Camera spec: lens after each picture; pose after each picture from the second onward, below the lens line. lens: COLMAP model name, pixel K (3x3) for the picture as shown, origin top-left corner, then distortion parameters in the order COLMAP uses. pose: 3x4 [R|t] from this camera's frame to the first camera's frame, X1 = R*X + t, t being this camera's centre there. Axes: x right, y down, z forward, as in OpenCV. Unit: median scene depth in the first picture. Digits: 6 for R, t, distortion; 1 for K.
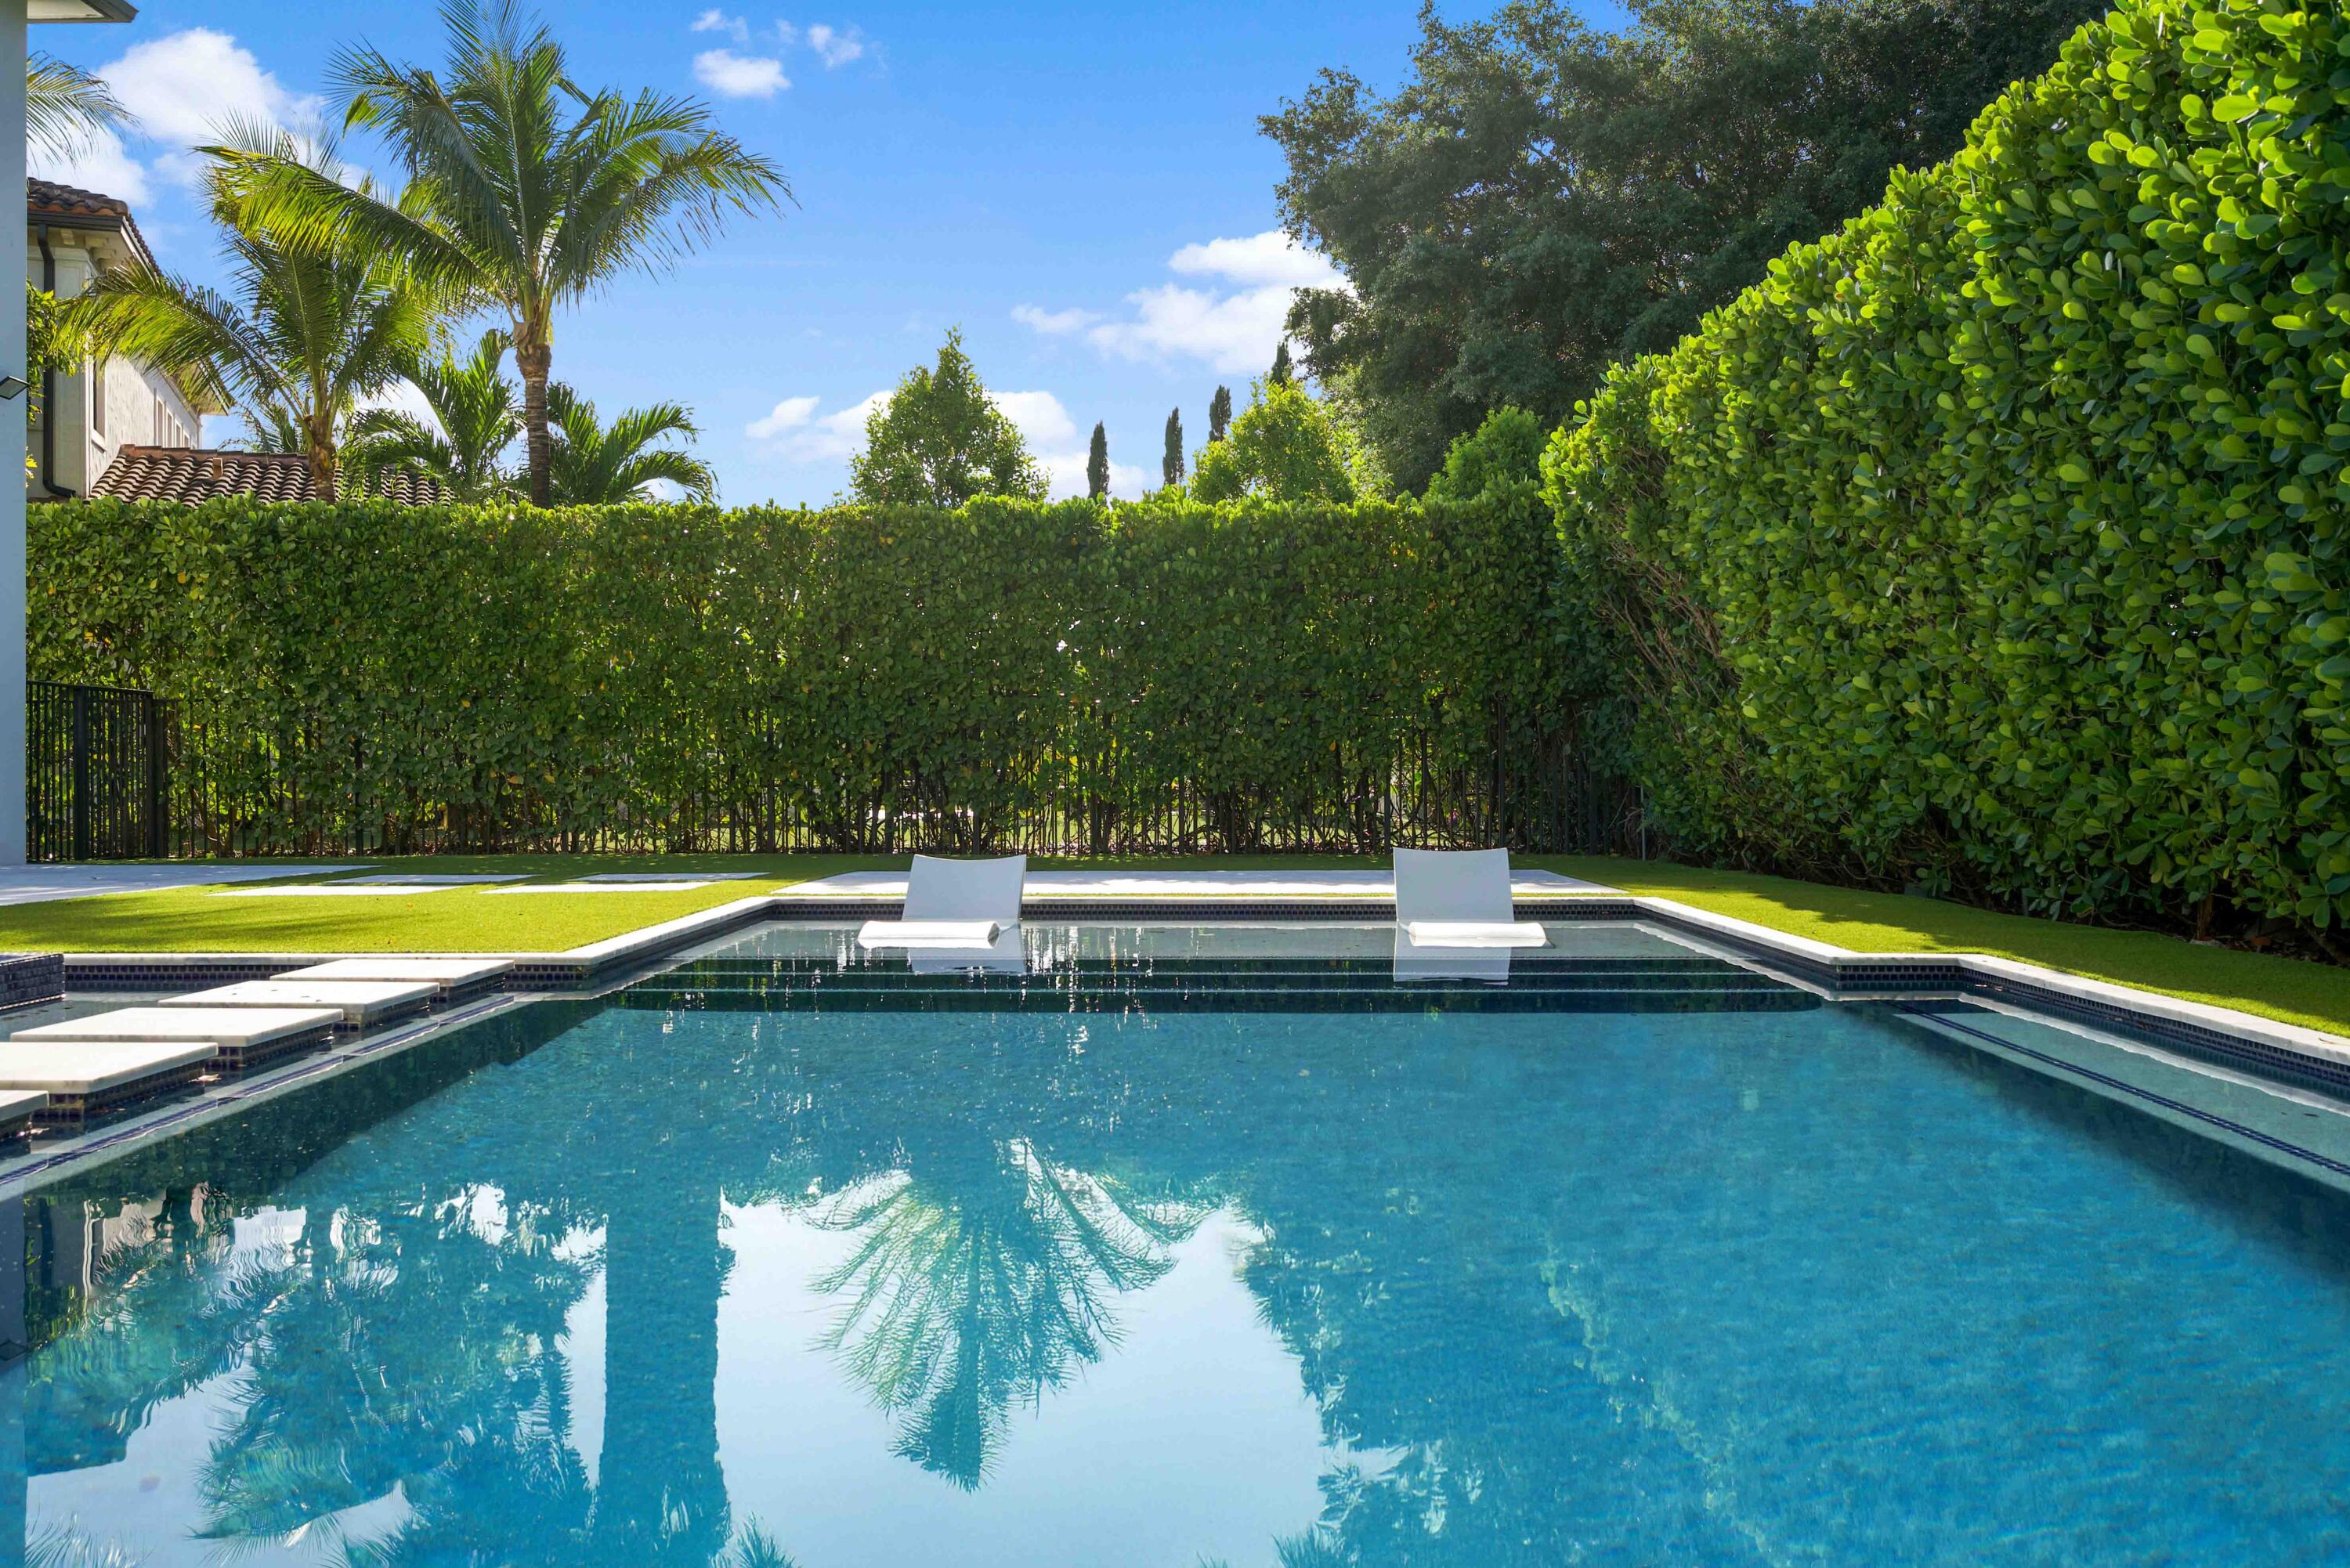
lens RADIAL K [[2067.1, 0, 1175.0], [0, 2067.1, 784.0], [0, 0, 1]] dist [-0.008189, 0.001836]
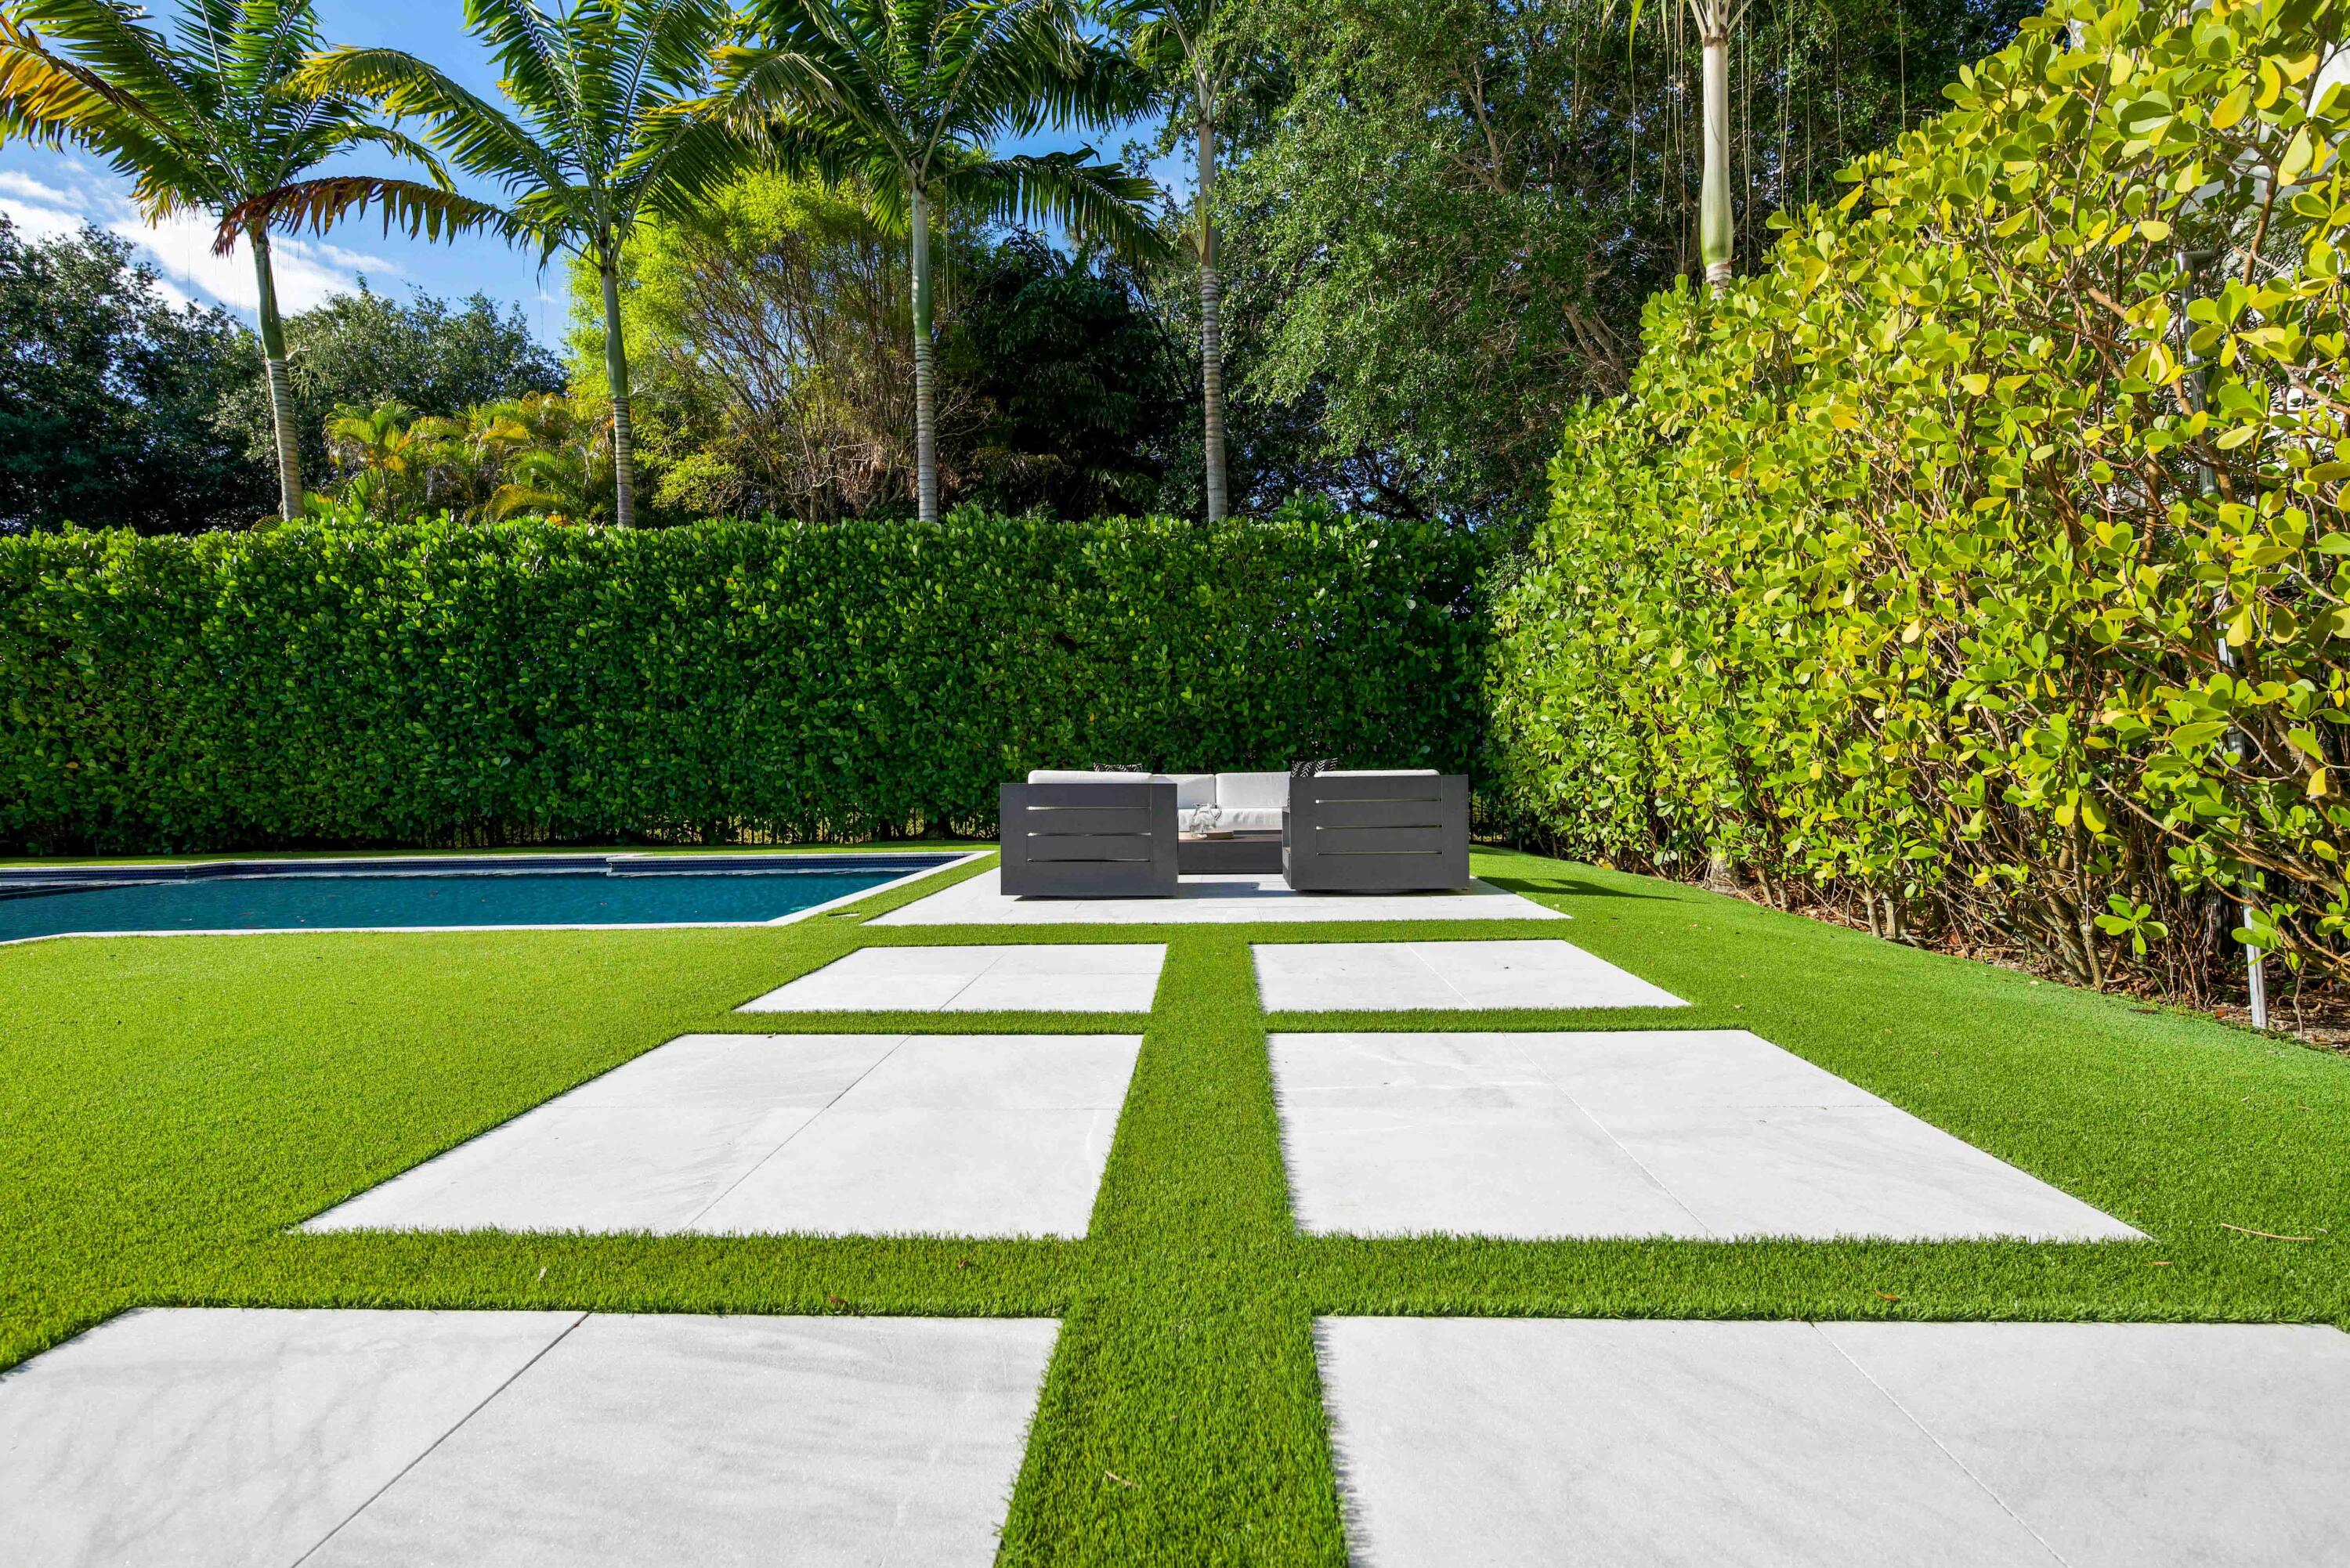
lens RADIAL K [[1083.8, 0, 1175.0], [0, 1083.8, 784.0], [0, 0, 1]] dist [-0.000755, 0.000070]
pose [[0.032181, -0.009274, 0.999439, -0.393226], [0.026883, 0.999603, 0.008410, 0.002533], [-0.999120, 0.026597, 0.032418, -0.098232]]
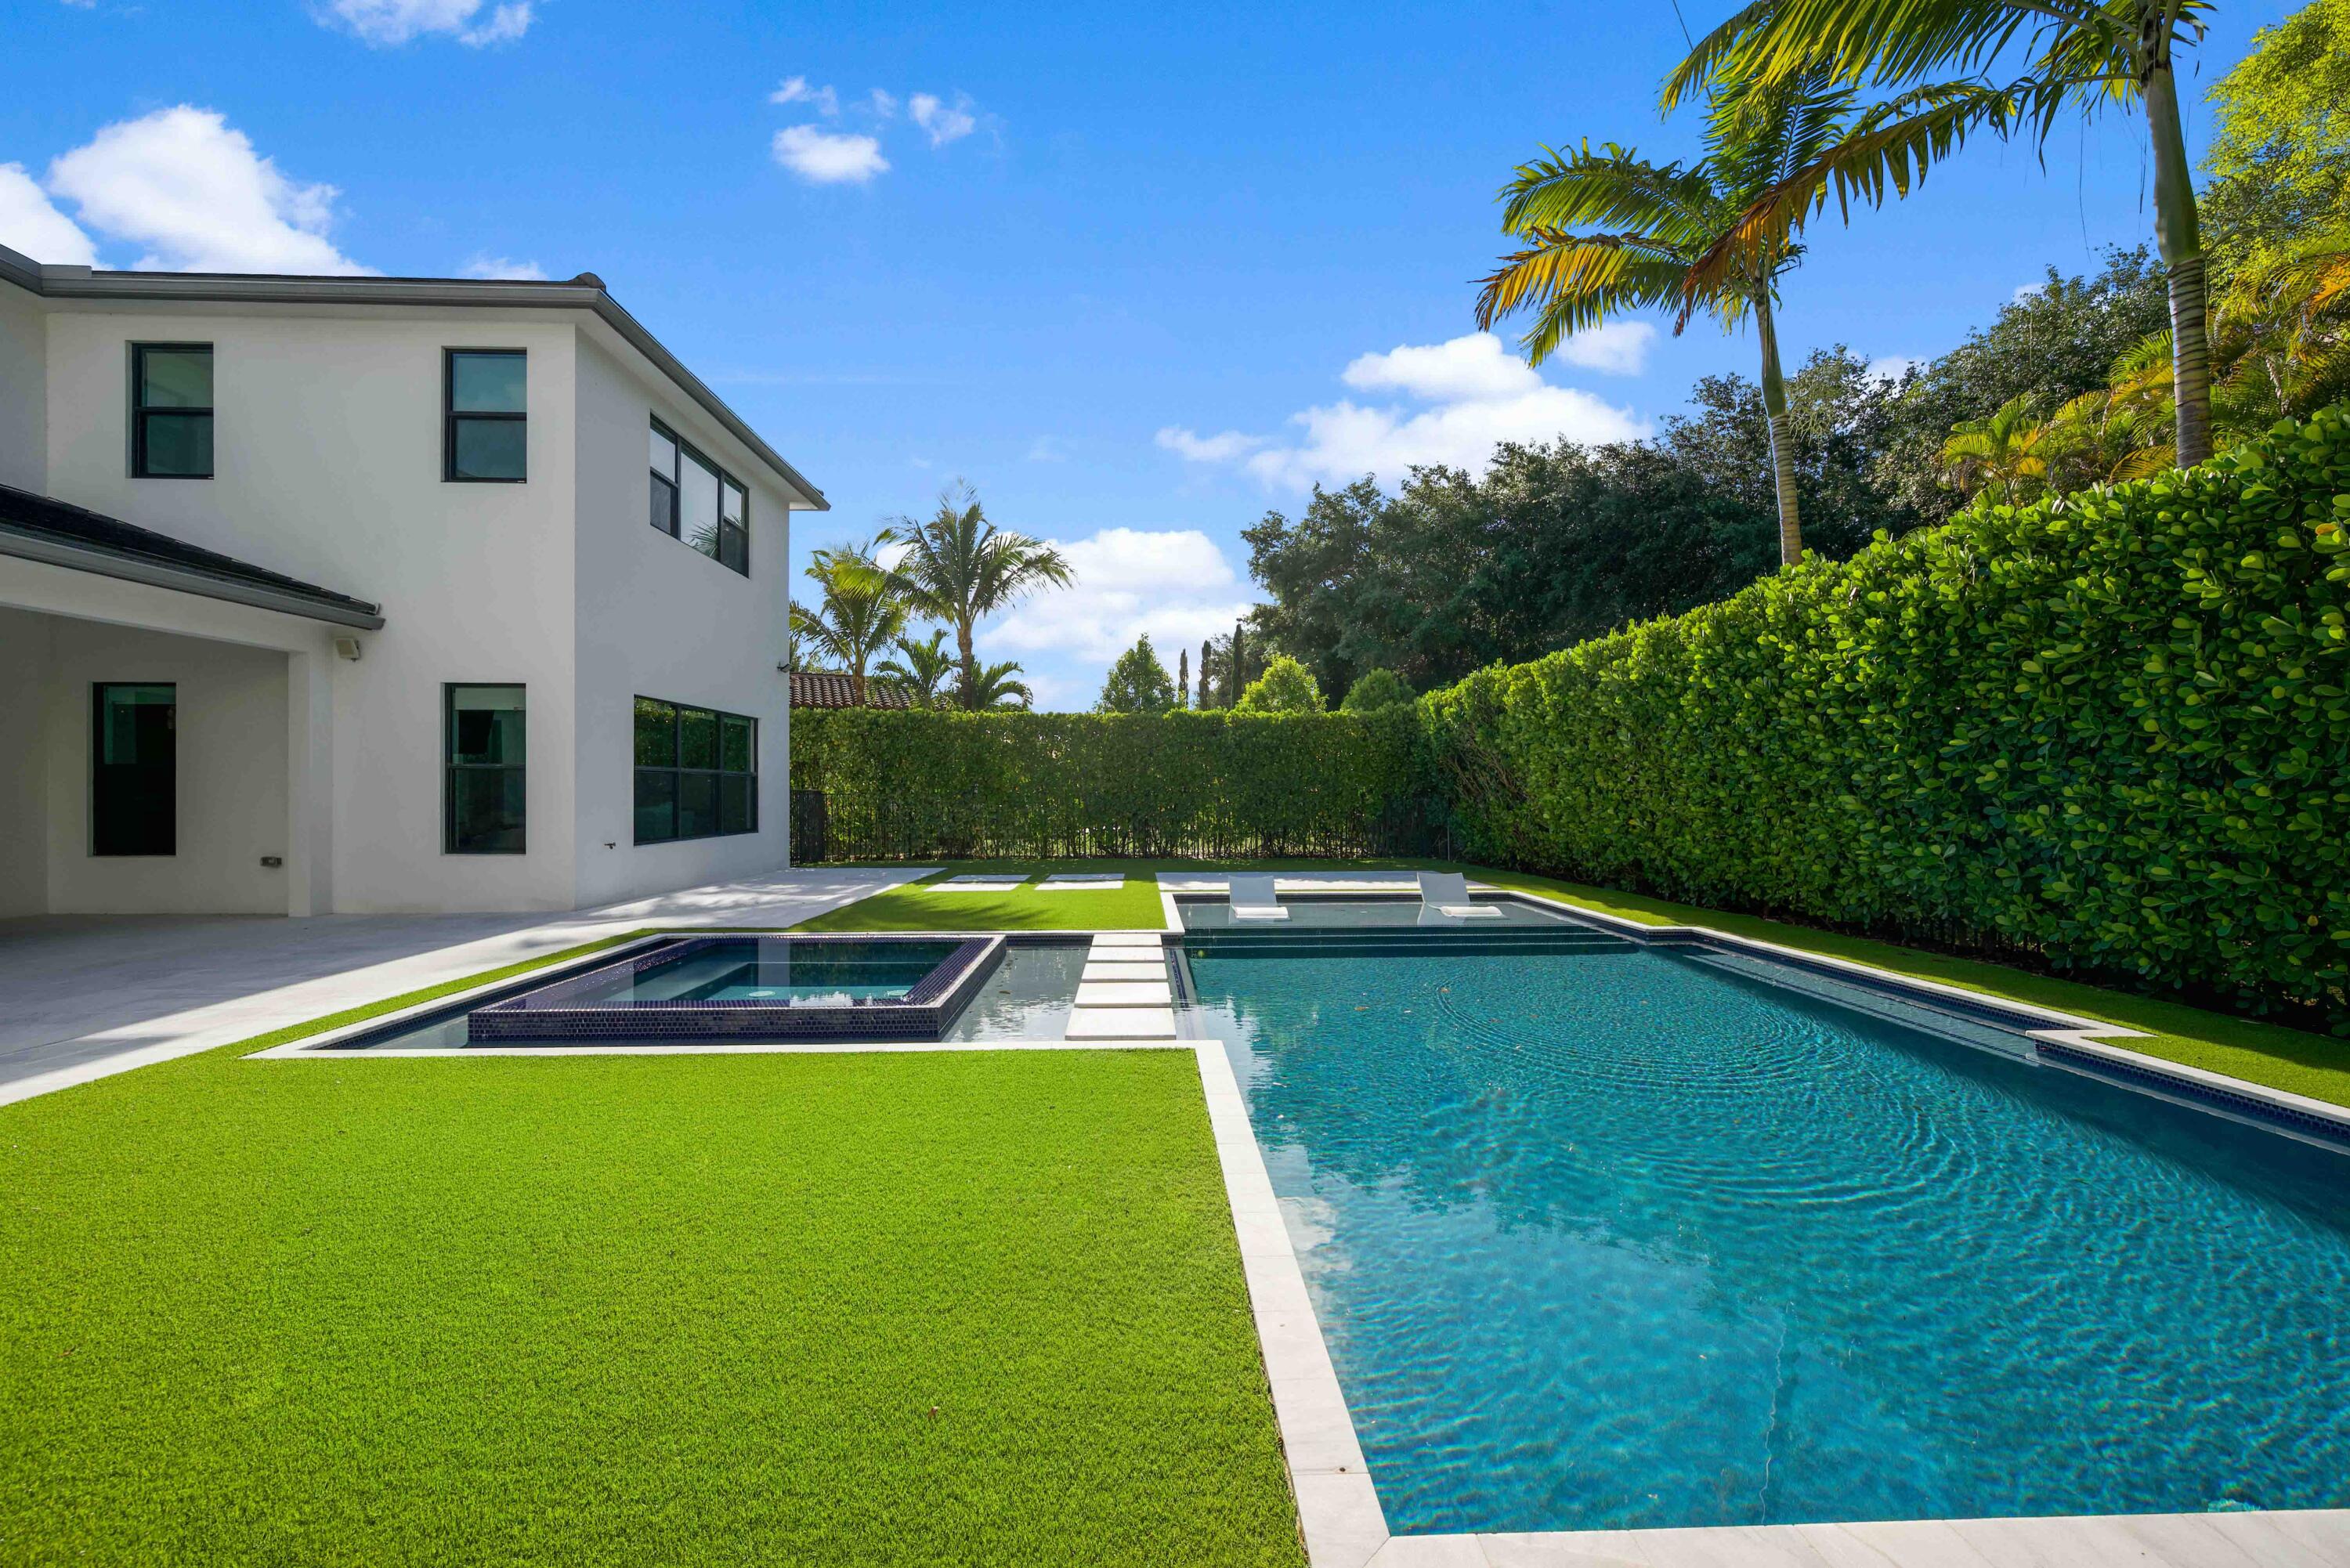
lens RADIAL K [[932.5, 0, 1166.9], [0, 932.5, 792.6], [0, 0, 1]] dist [-0.002068, -0.000196]
pose [[0.999154, 0.000443, 0.041114, -0.146021], [-0.000155, 0.999975, -0.007016, -0.034981], [-0.041116, 0.007004, 0.999130, -0.076540]]
